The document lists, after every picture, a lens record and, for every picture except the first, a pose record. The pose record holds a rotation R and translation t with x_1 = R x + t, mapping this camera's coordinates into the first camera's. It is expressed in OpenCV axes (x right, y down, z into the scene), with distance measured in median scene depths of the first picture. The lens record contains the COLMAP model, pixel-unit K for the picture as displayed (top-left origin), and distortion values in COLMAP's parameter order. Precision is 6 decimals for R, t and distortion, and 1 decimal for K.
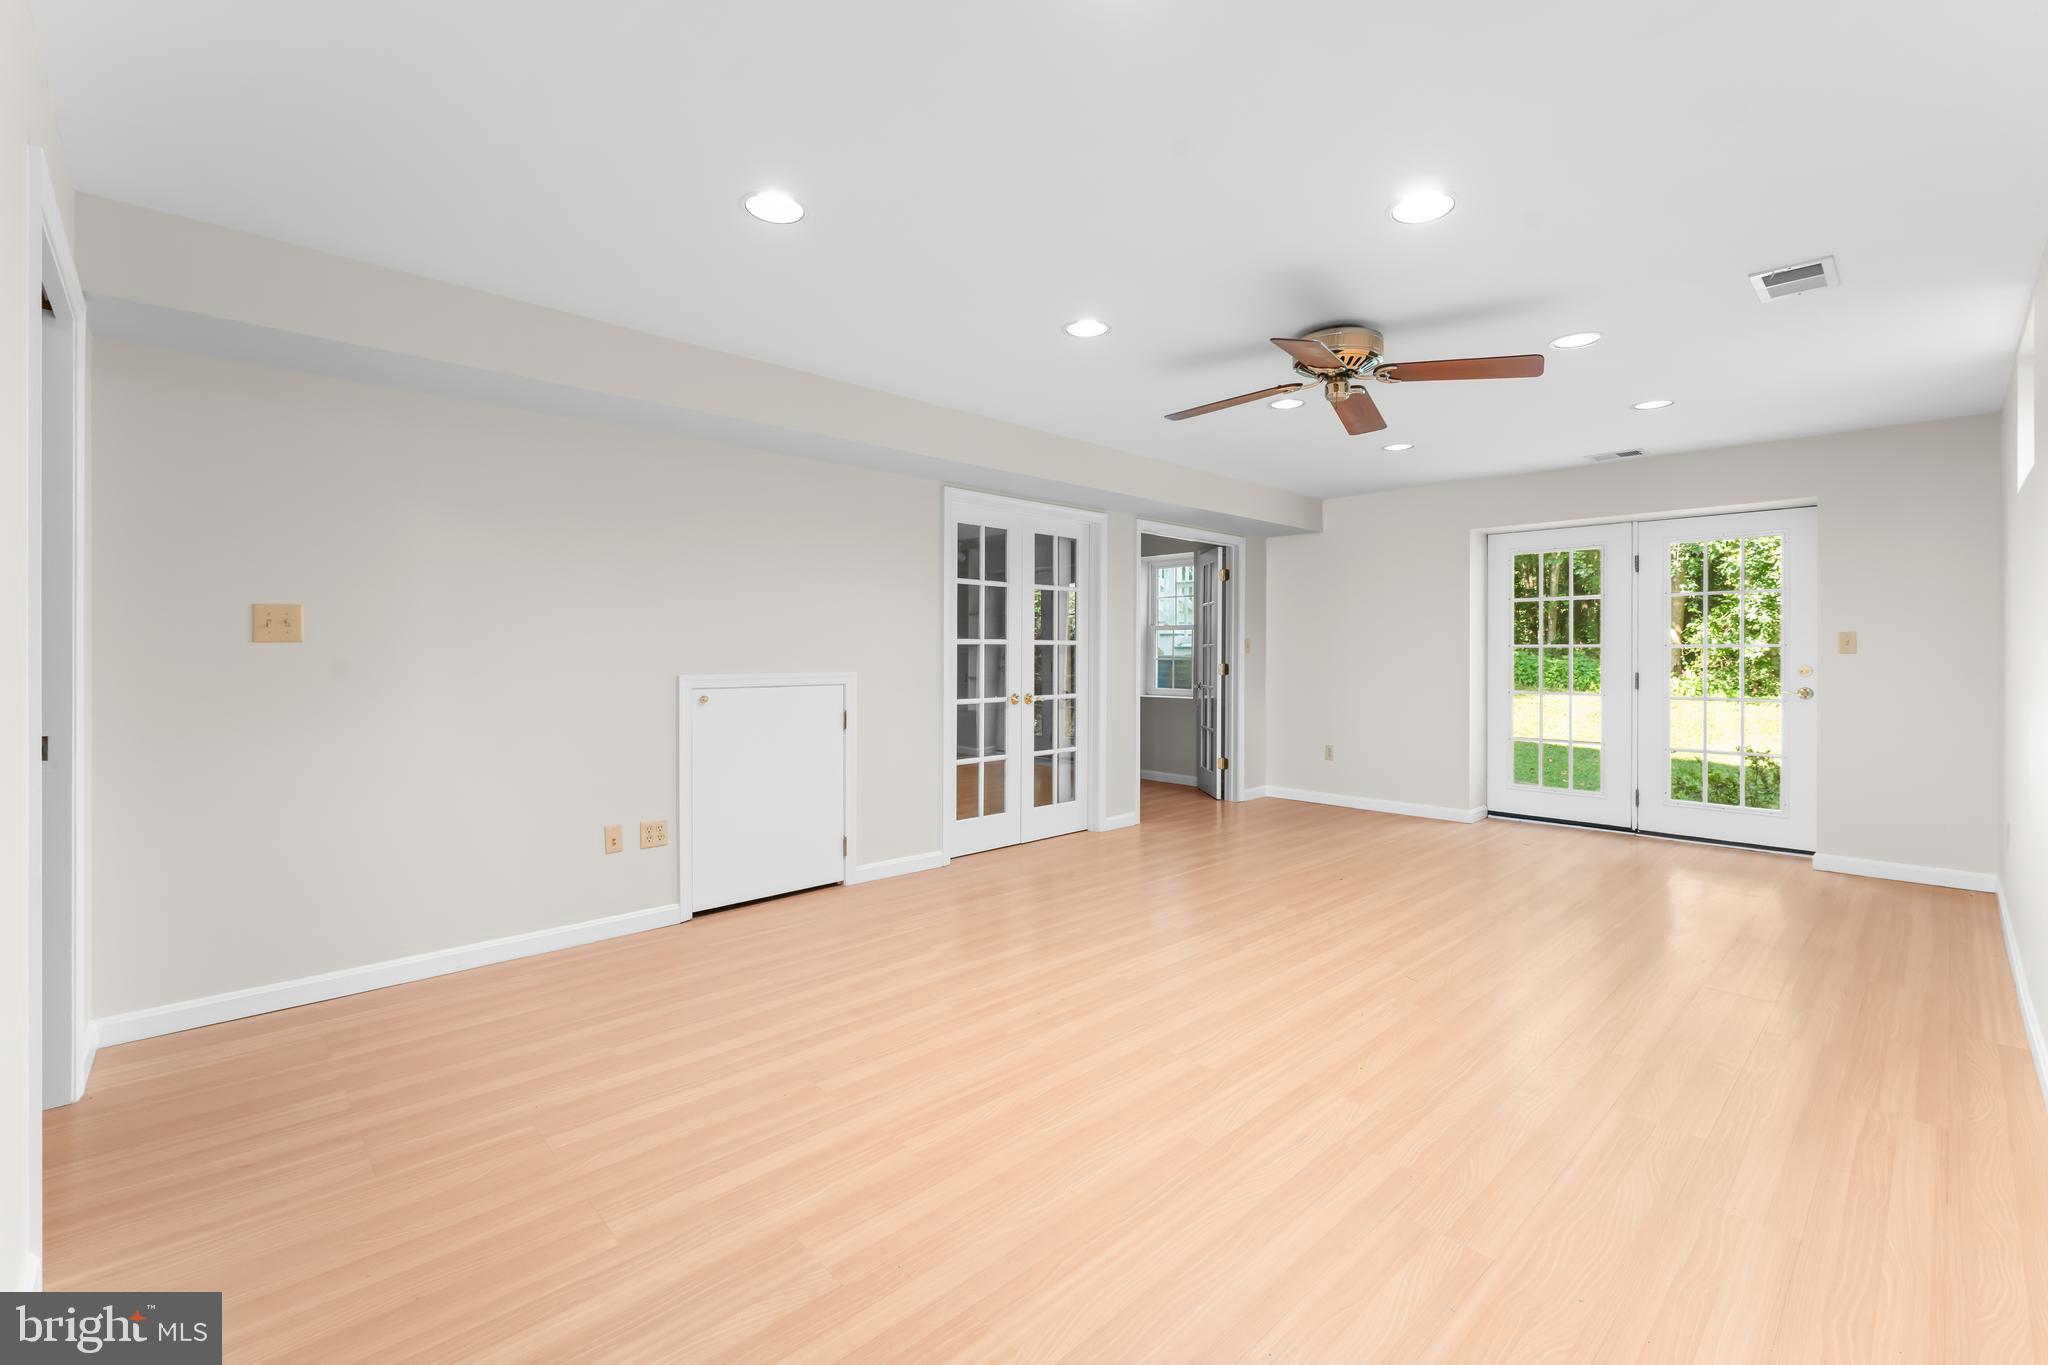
lens RADIAL K [[873.1, 0, 1030.1], [0, 873.1, 653.7], [0, 0, 1]] dist [-0.000612, -0.000254]
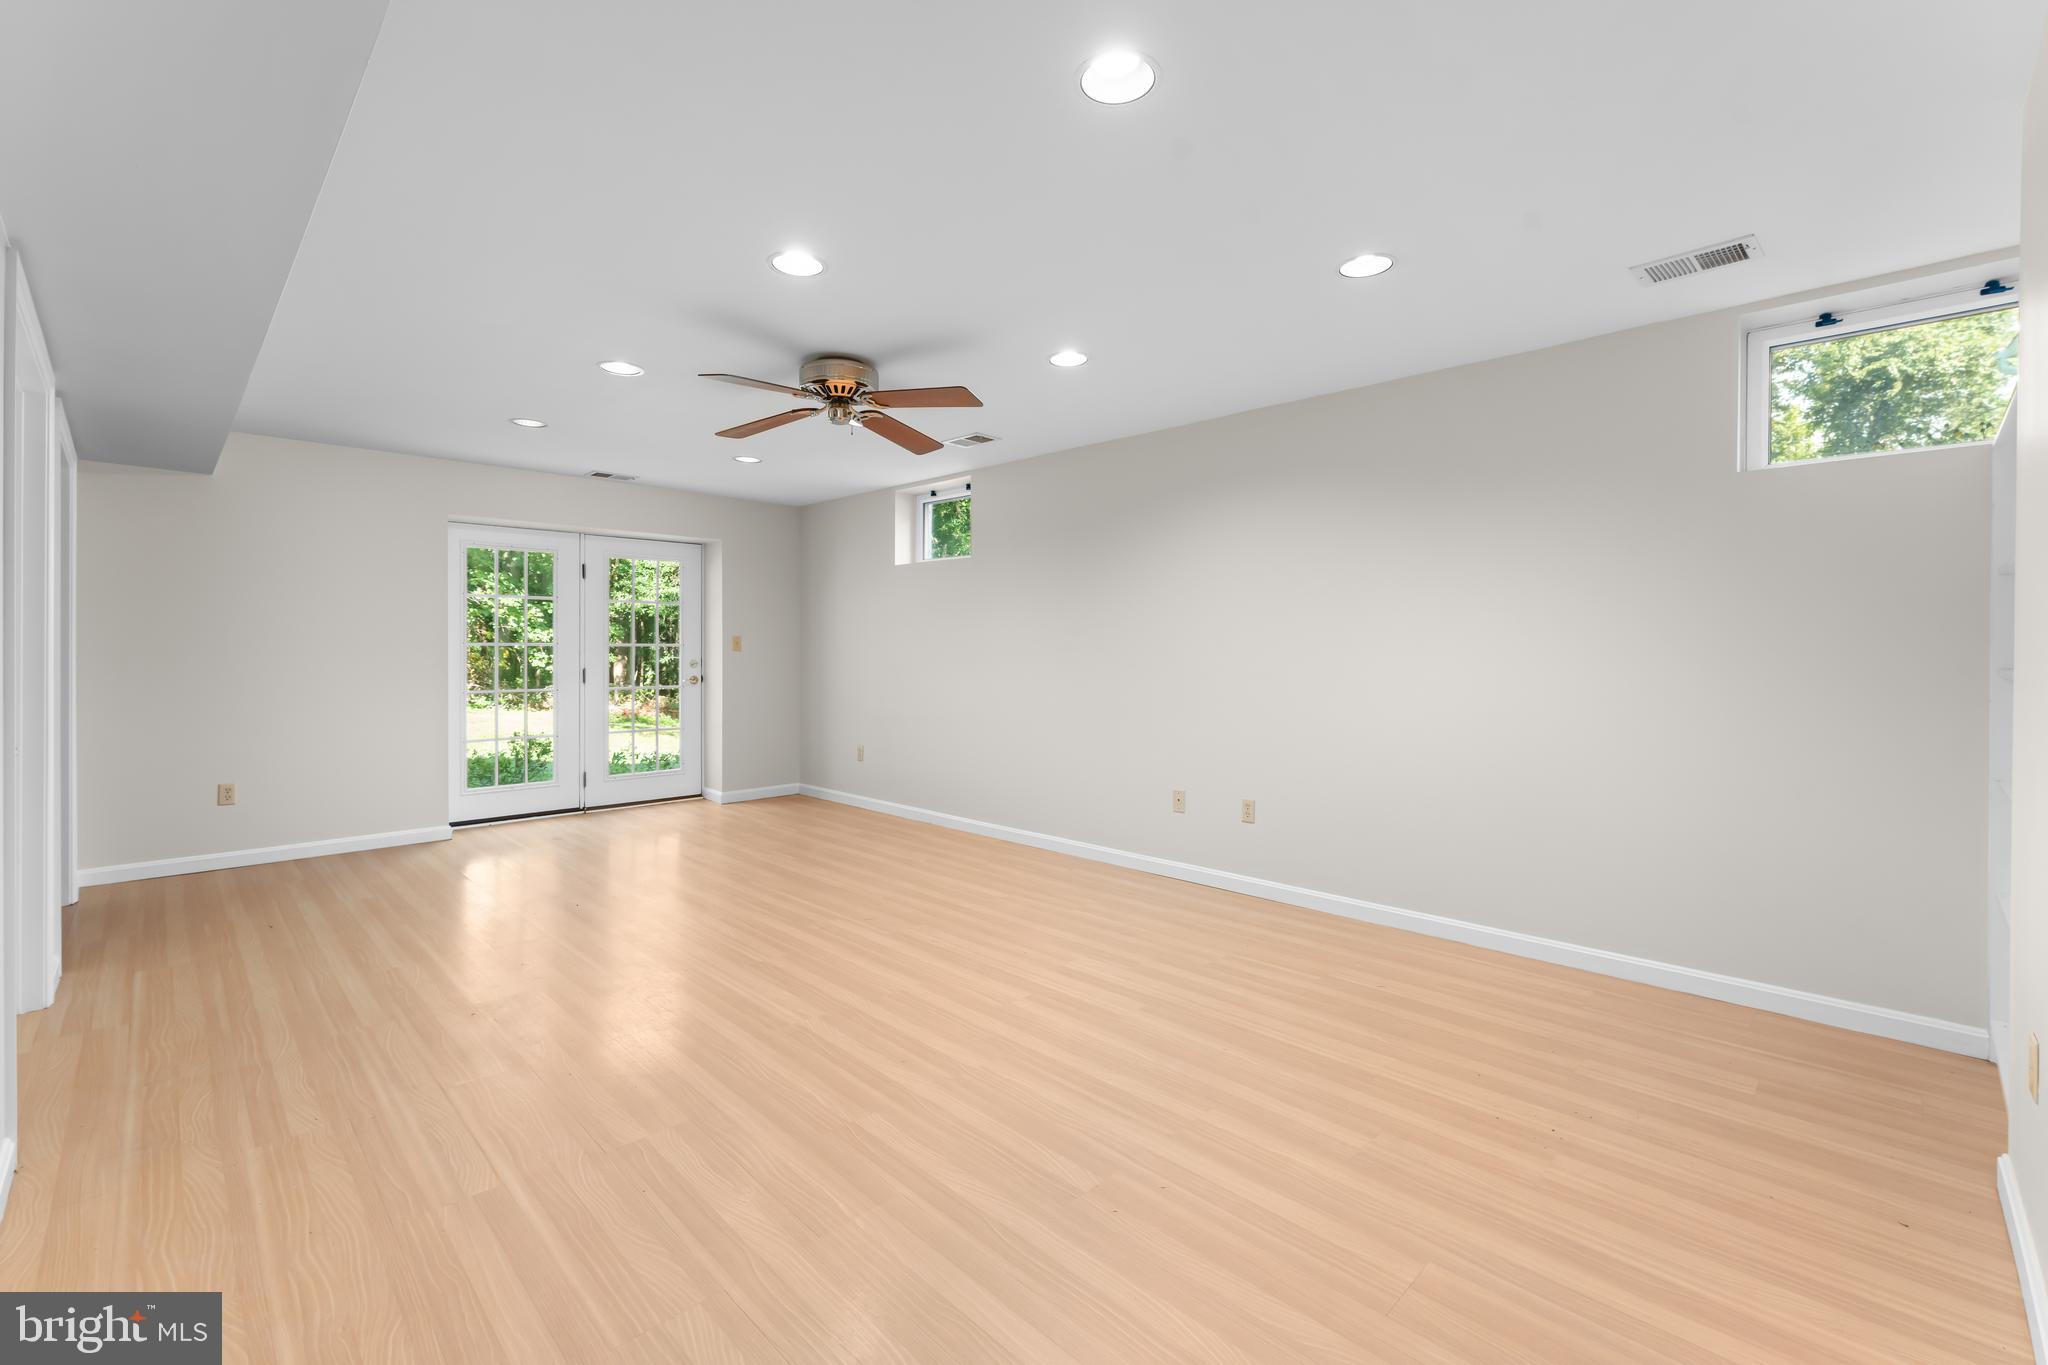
lens RADIAL K [[873.1, 0, 1030.1], [0, 873.1, 653.7], [0, 0, 1]] dist [-0.000612, -0.000254]
pose [[-0.013637, -0.004792, 0.999896, -0.643877], [0.002302, 0.999986, 0.004824, -0.002084], [-0.999904, 0.002367, -0.013626, 0.654751]]
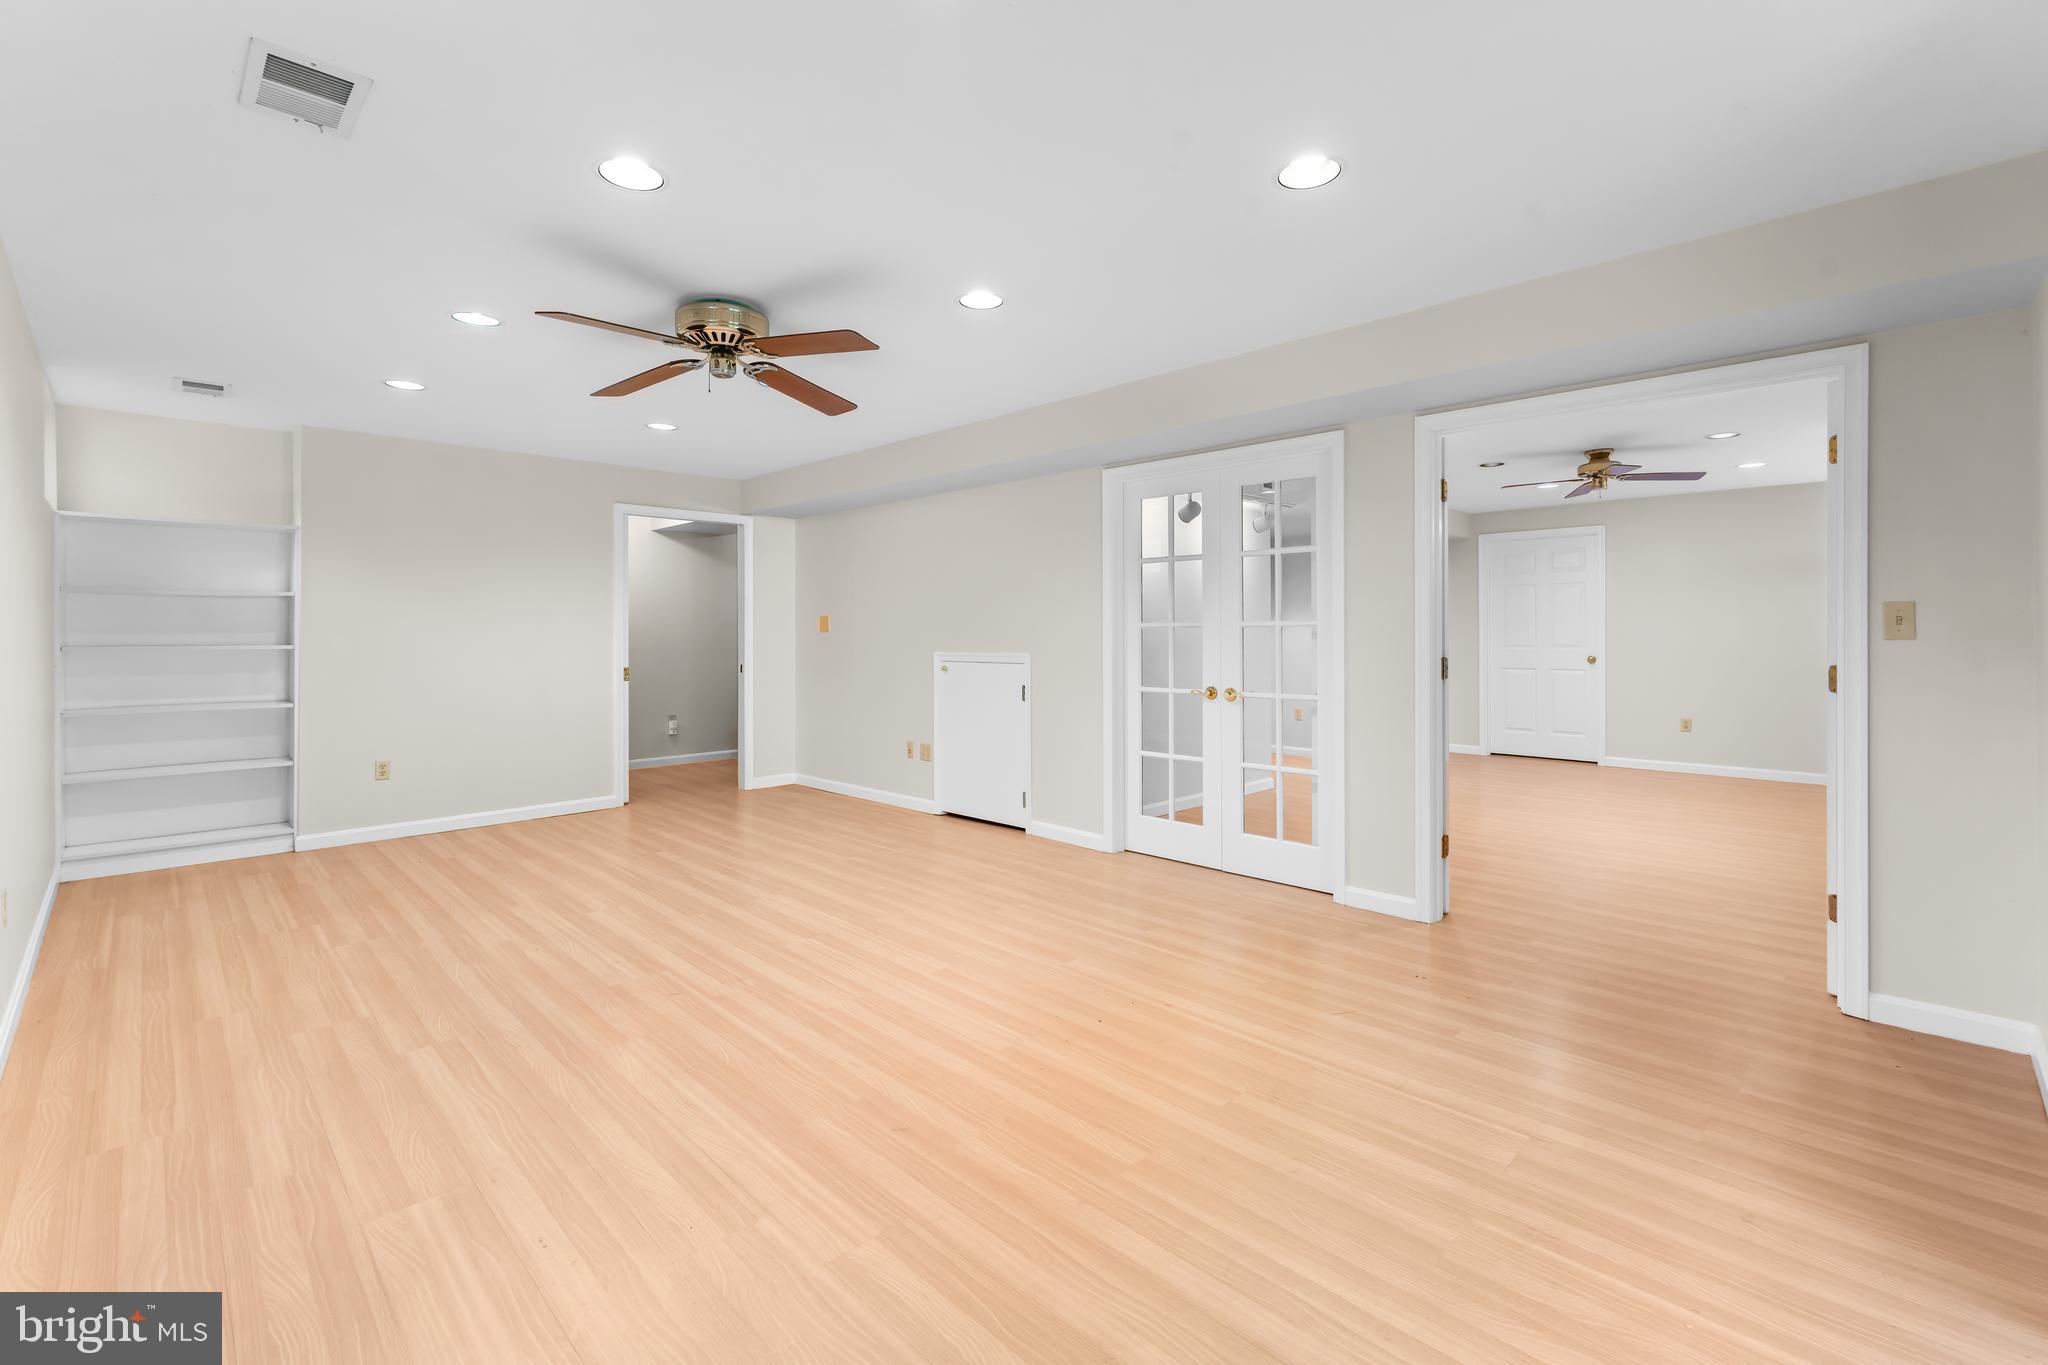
lens RADIAL K [[882.1, 0, 1030.3], [0, 882.1, 645.7], [0, 0, 1]] dist [-0.001257, -0.000209]
pose [[0.030935, 0.013044, -0.999436, 1.142806], [0.000159, 0.999915, 0.013055, -0.005554], [0.999521, -0.000563, 0.030930, 1.121090]]
